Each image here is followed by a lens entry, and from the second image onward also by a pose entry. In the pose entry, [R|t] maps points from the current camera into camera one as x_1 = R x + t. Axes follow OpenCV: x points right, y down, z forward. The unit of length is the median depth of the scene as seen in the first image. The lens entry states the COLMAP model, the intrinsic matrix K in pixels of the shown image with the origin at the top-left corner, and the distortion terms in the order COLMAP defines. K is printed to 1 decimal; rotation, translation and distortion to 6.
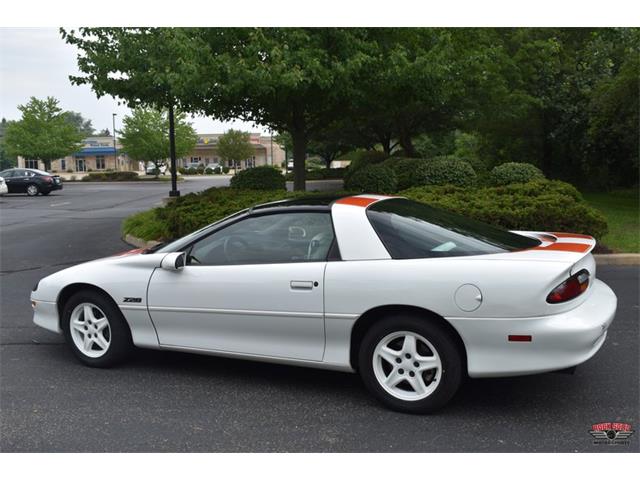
lens RADIAL K [[629.9, 0, 320.0], [0, 629.9, 243.9], [0, 0, 1]] dist [-0.082060, 0.000000]
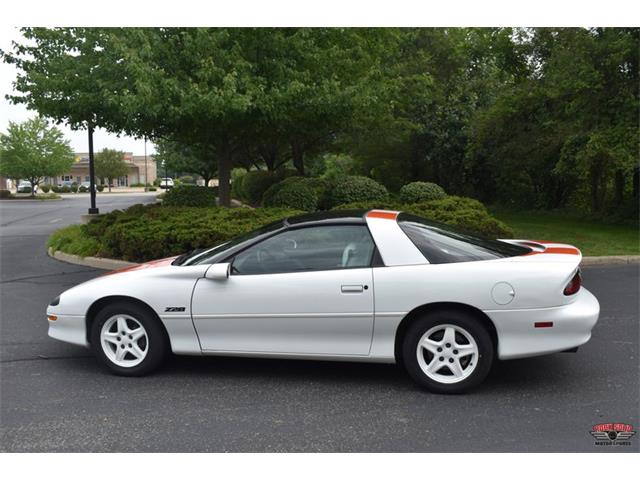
lens RADIAL K [[593.7, 0, 315.6], [0, 593.7, 242.1], [0, 0, 1]] dist [-0.079534, 0.000000]
pose [[0.976885, -0.015334, 0.213213, -0.122299], [0.021016, 0.999481, -0.024405, 0.002218], [-0.212728, 0.028322, 0.976701, -0.014027]]
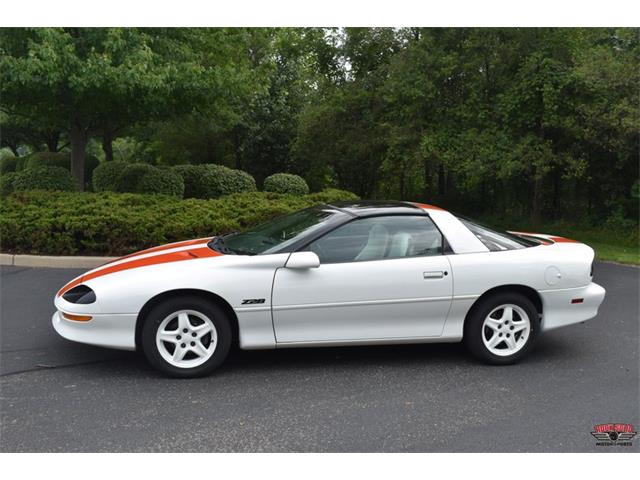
lens RADIAL K [[593.7, 0, 312.7], [0, 593.7, 249.7], [0, 0, 1]] dist [-0.079534, 0.000000]
pose [[0.810104, -0.025077, 0.585750, -0.339385], [0.021249, 0.999684, 0.013410, -0.001543], [-0.585901, 0.001583, 0.810381, 0.078291]]
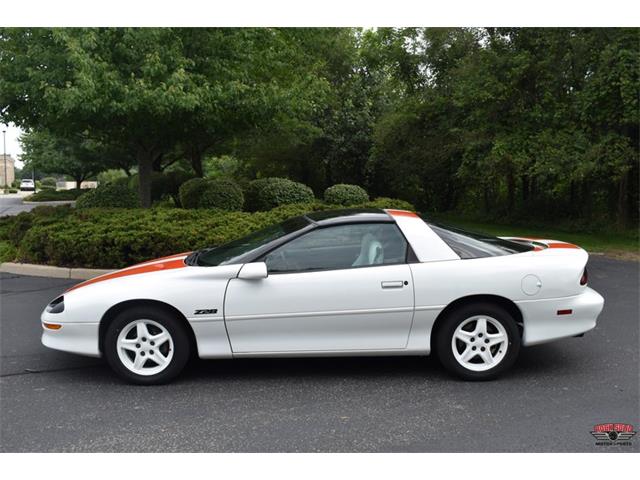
lens RADIAL K [[593.7, 0, 314.3], [0, 593.7, 245.1], [0, 0, 1]] dist [-0.079534, 0.000000]
pose [[0.906873, -0.026308, 0.420582, -0.237527], [0.037579, 0.999122, -0.018532, 0.002516], [-0.419725, 0.032612, 0.907065, 0.021396]]
